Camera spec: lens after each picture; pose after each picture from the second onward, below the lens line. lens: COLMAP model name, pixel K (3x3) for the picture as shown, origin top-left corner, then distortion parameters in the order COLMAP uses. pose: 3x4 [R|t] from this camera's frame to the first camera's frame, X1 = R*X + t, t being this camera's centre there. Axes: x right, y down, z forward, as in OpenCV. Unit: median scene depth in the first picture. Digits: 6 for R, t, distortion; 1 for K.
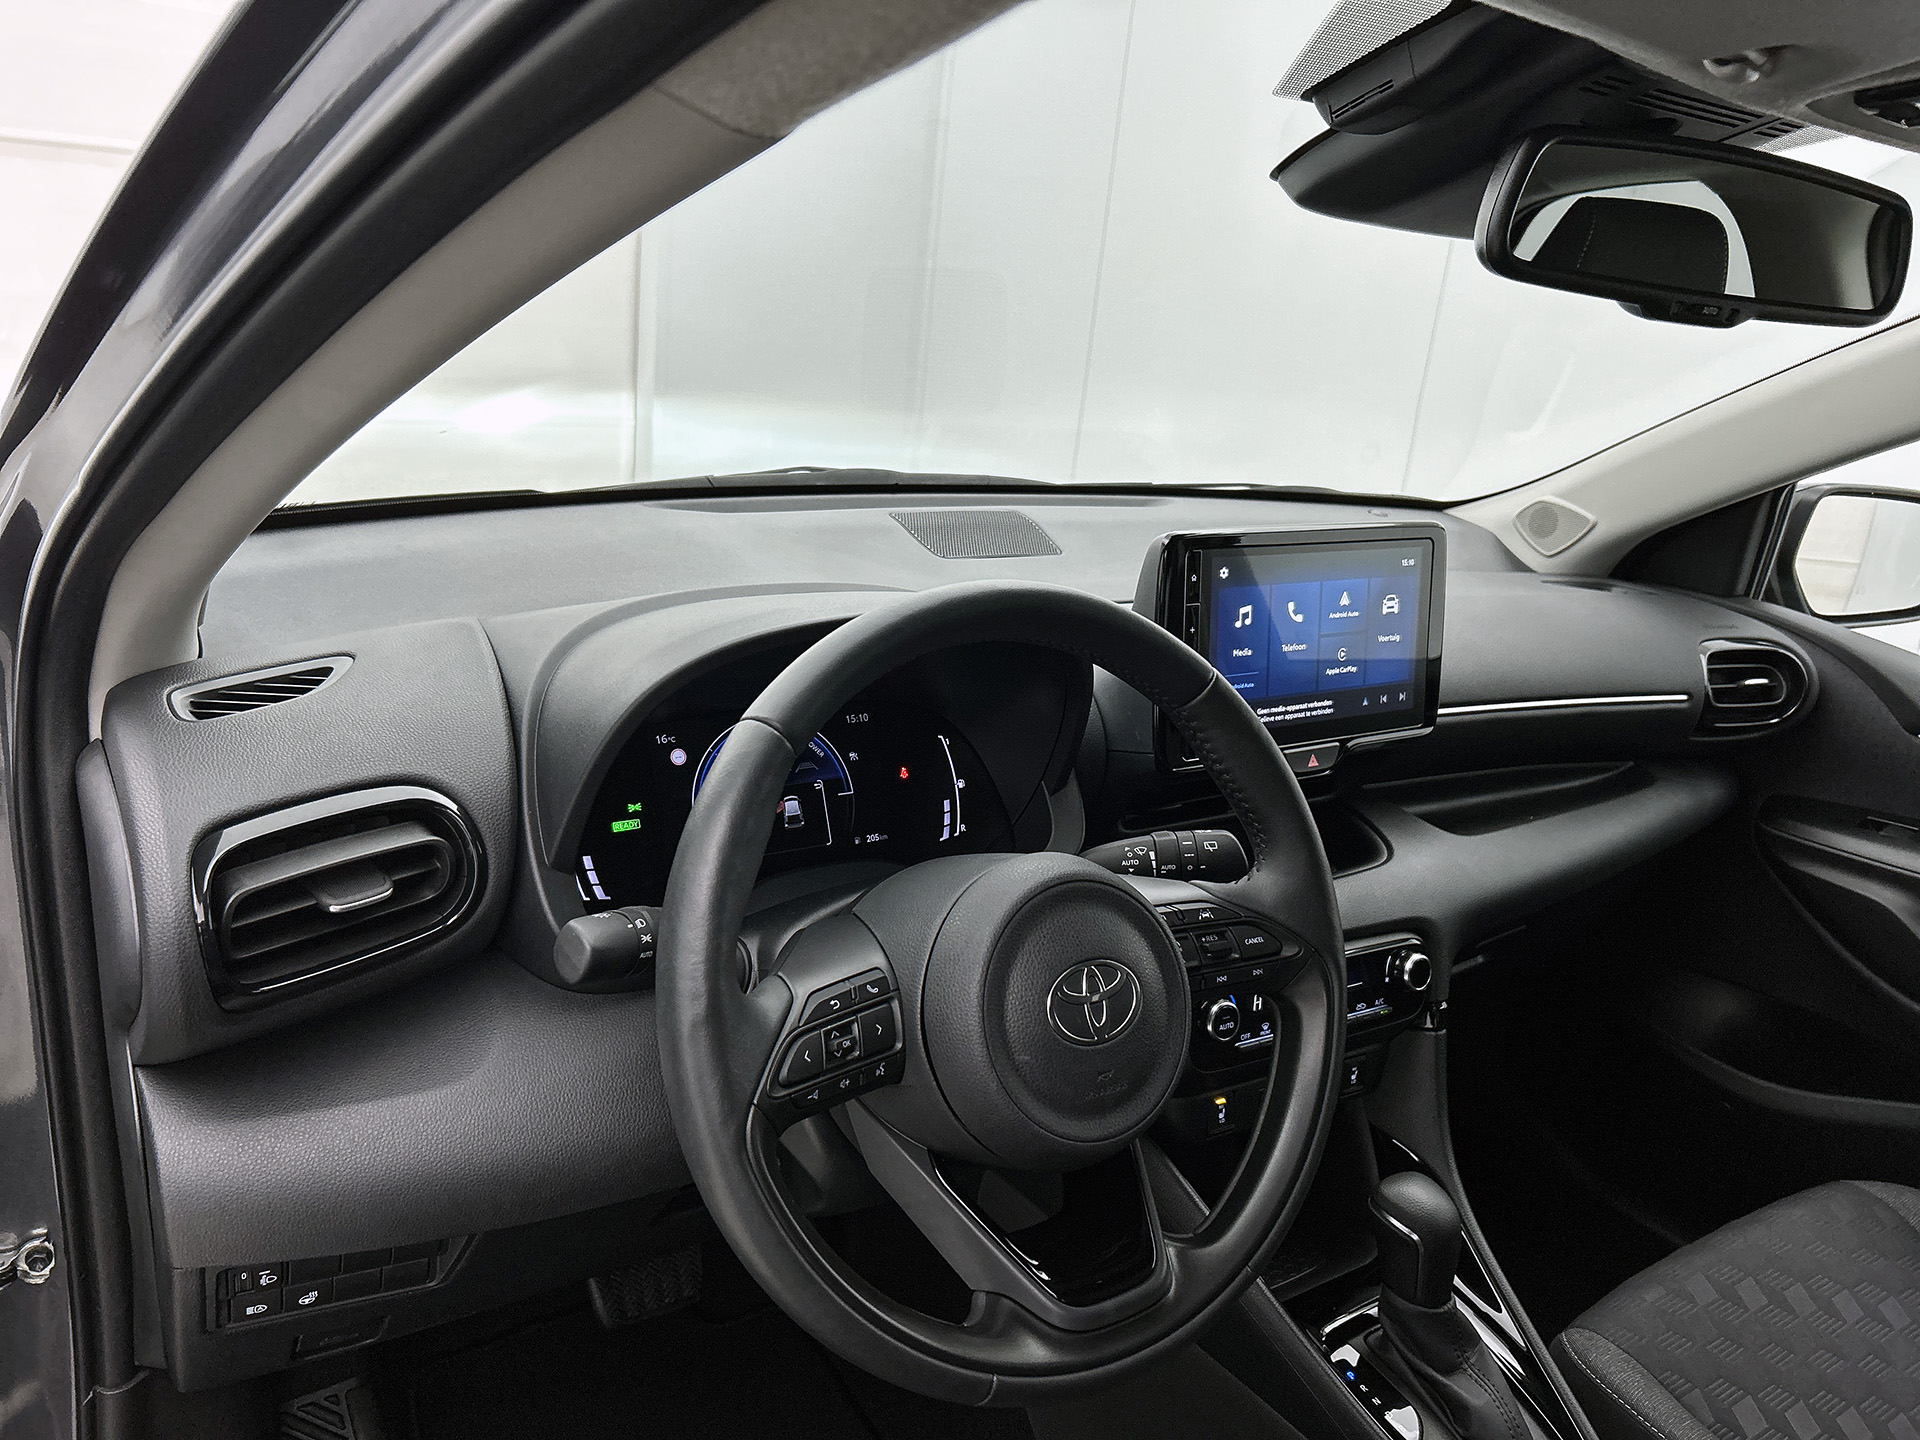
lens RADIAL K [[1471.0, 0, 960.0], [0, 1471.0, 720.0], [0, 0, 1]] dist [0.037900, -0.046681]
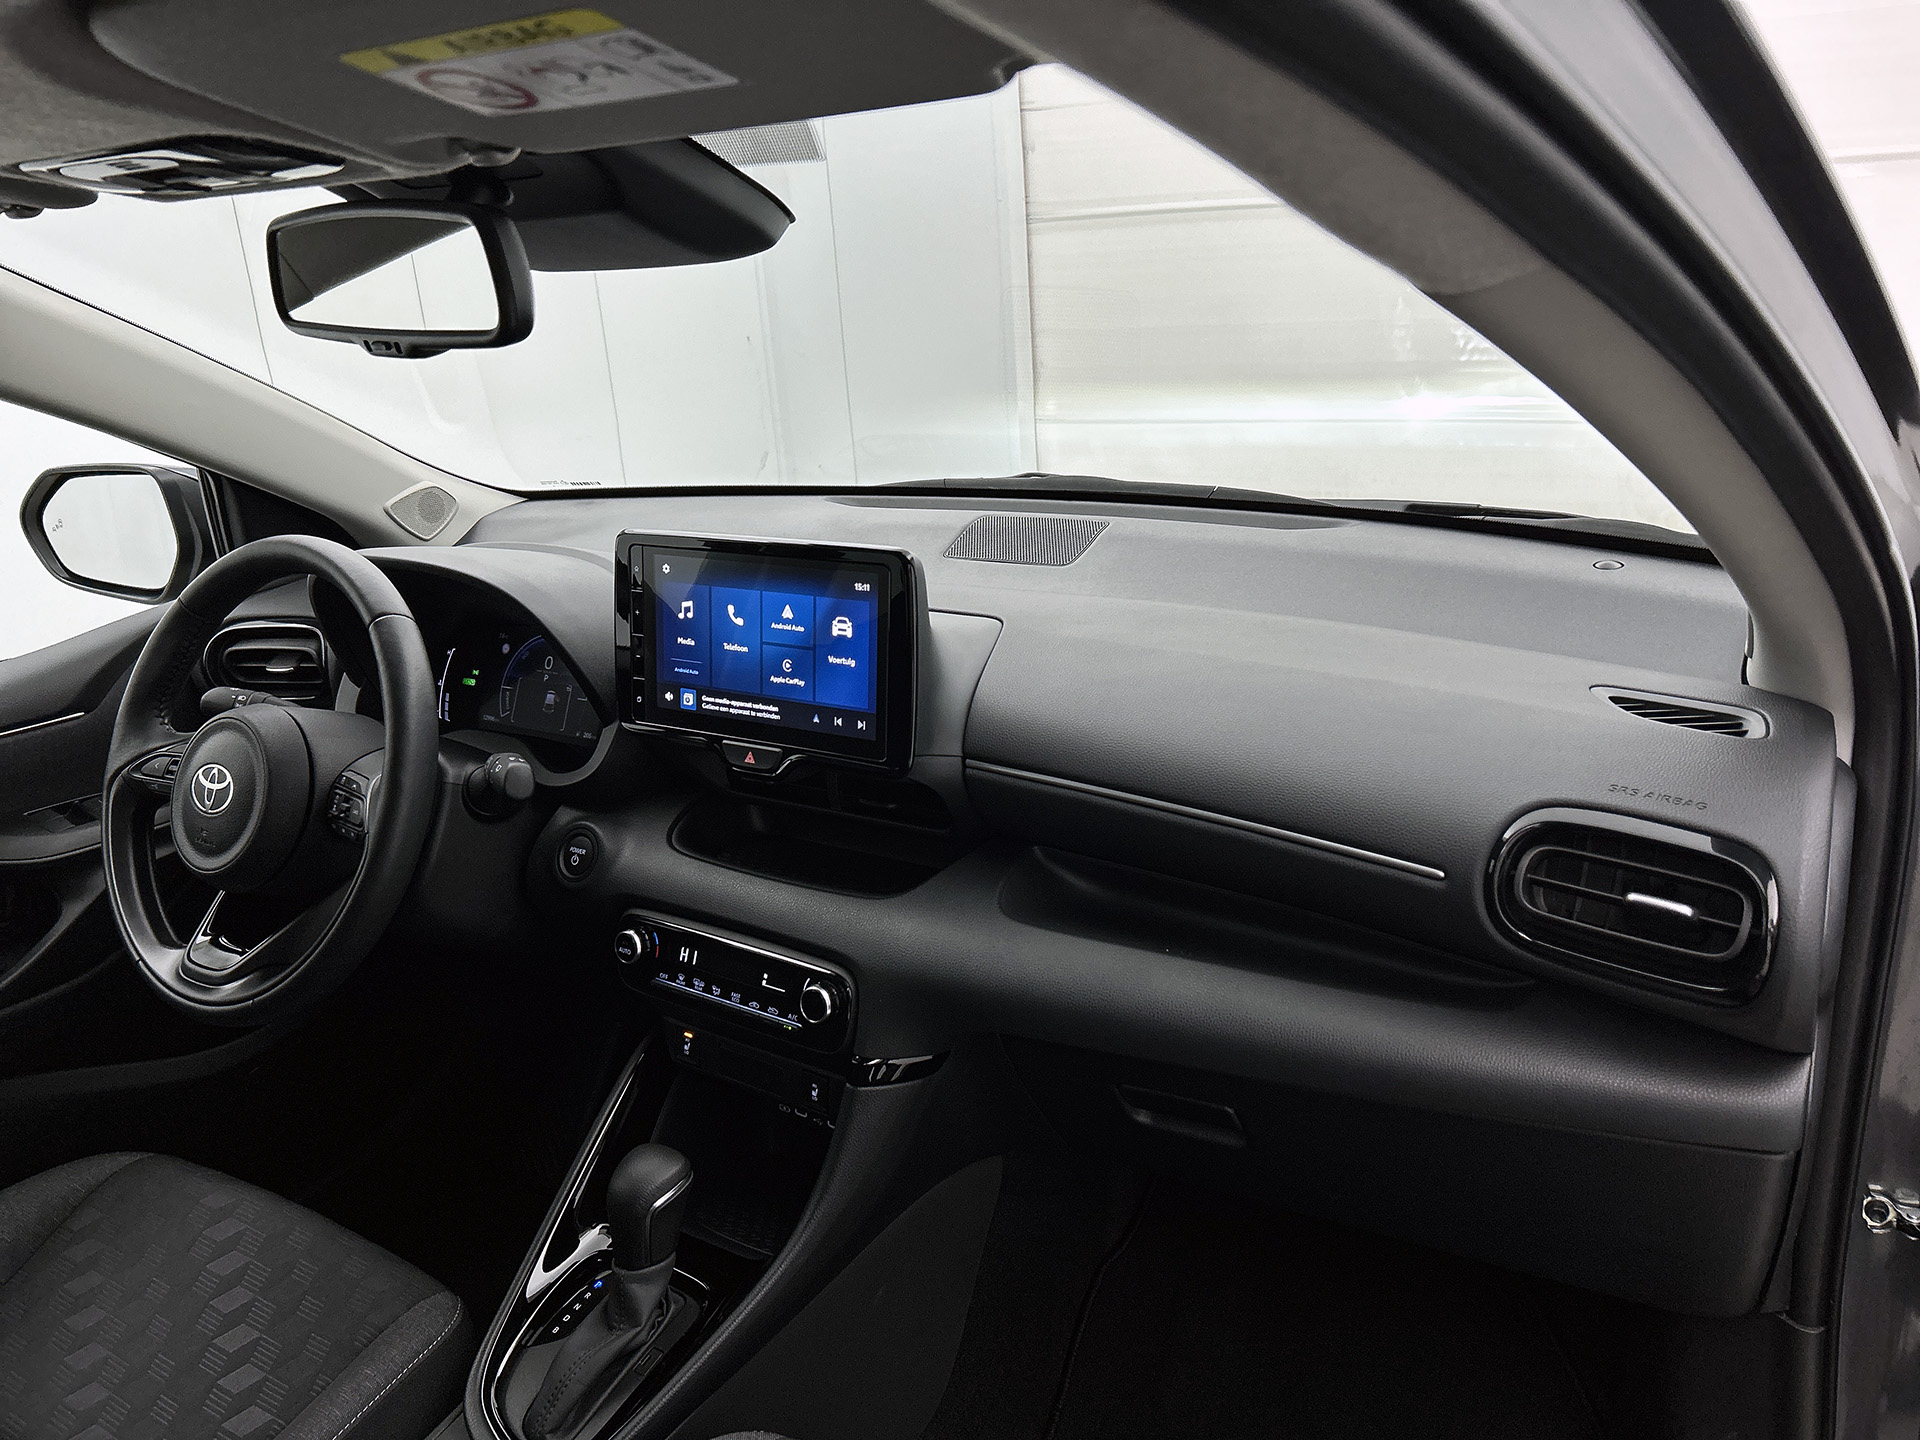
lens RADIAL K [[1431.9, 0, 926.7], [0, 1431.9, 680.4], [0, 0, 1]] dist [0.070262, -0.089535]
pose [[0.382186, 0.159093, -0.910287, 1.219012], [-0.176365, 0.979519, 0.097146, -0.149783], [0.907099, 0.123415, 0.402417, 0.690838]]
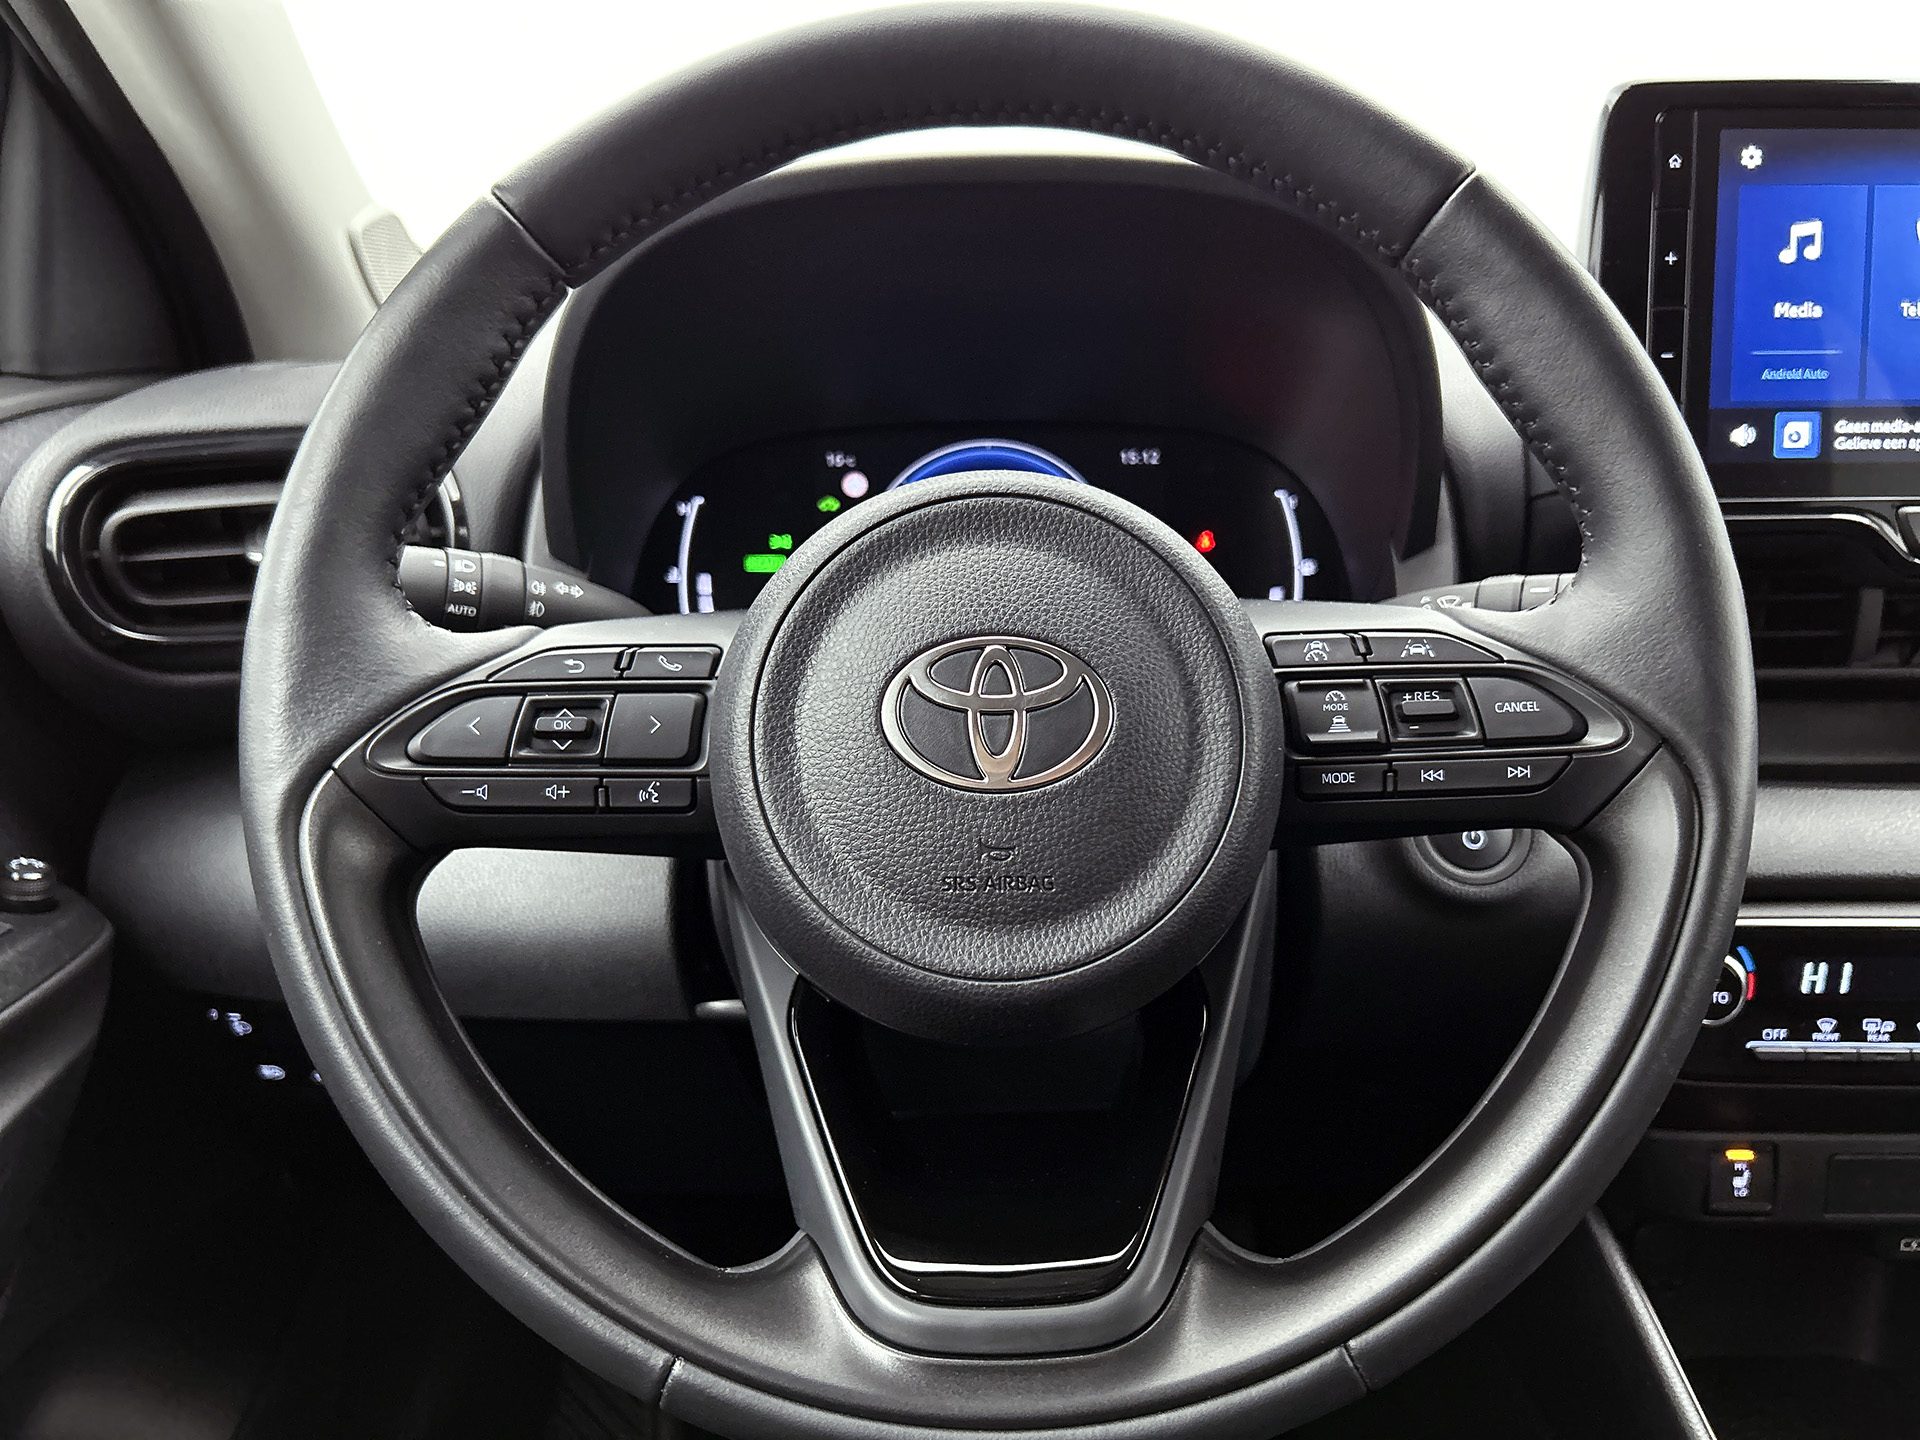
lens RADIAL K [[1478.3, 0, 967.7], [0, 1478.3, 714.1], [0, 0, 1]] dist [0.083655, -0.159253]
pose [[0.825744, 0.055701, -0.561289, 0.243174], [-0.085674, 0.995952, -0.027204, 0.135147], [0.557501, 0.070551, 0.827173, 0.370948]]
